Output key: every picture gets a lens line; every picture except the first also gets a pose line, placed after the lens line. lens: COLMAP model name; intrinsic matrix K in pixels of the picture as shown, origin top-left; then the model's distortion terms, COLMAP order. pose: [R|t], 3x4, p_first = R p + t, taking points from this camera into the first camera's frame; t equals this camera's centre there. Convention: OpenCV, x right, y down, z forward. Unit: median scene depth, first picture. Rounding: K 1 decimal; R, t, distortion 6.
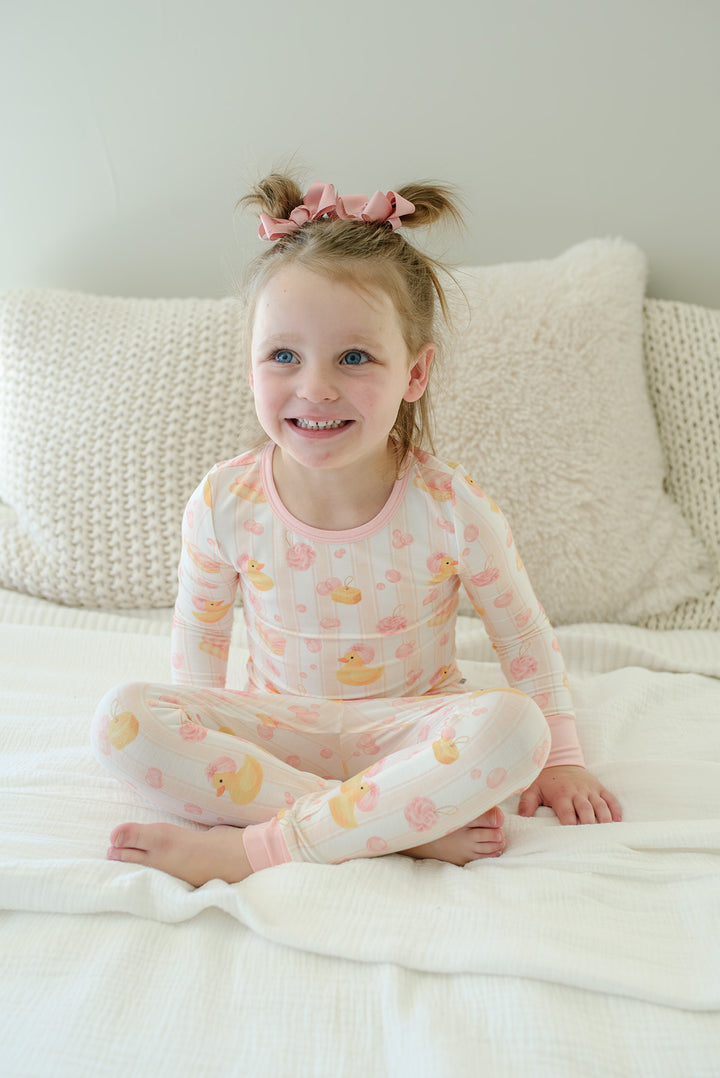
lens RADIAL K [[1081.2, 0, 380.9], [0, 1081.2, 559.2], [0, 0, 1]] dist [-0.019934, 0.000000]
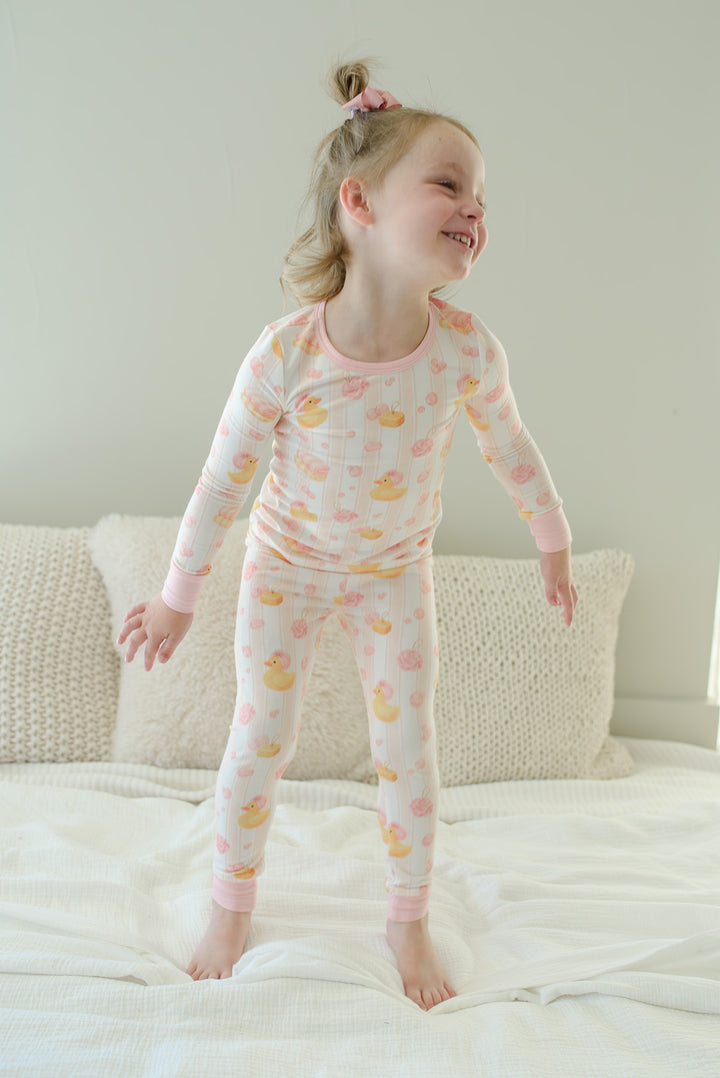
lens RADIAL K [[1081.2, 0, 379.2], [0, 1081.2, 535.2], [0, 0, 1]] dist [-0.019934, 0.000000]
pose [[0.986377, 0.050238, 0.156641, 0.025647], [-0.020202, 0.982011, -0.187739, 0.010169], [-0.163255, 0.182017, 0.969648, -0.388123]]
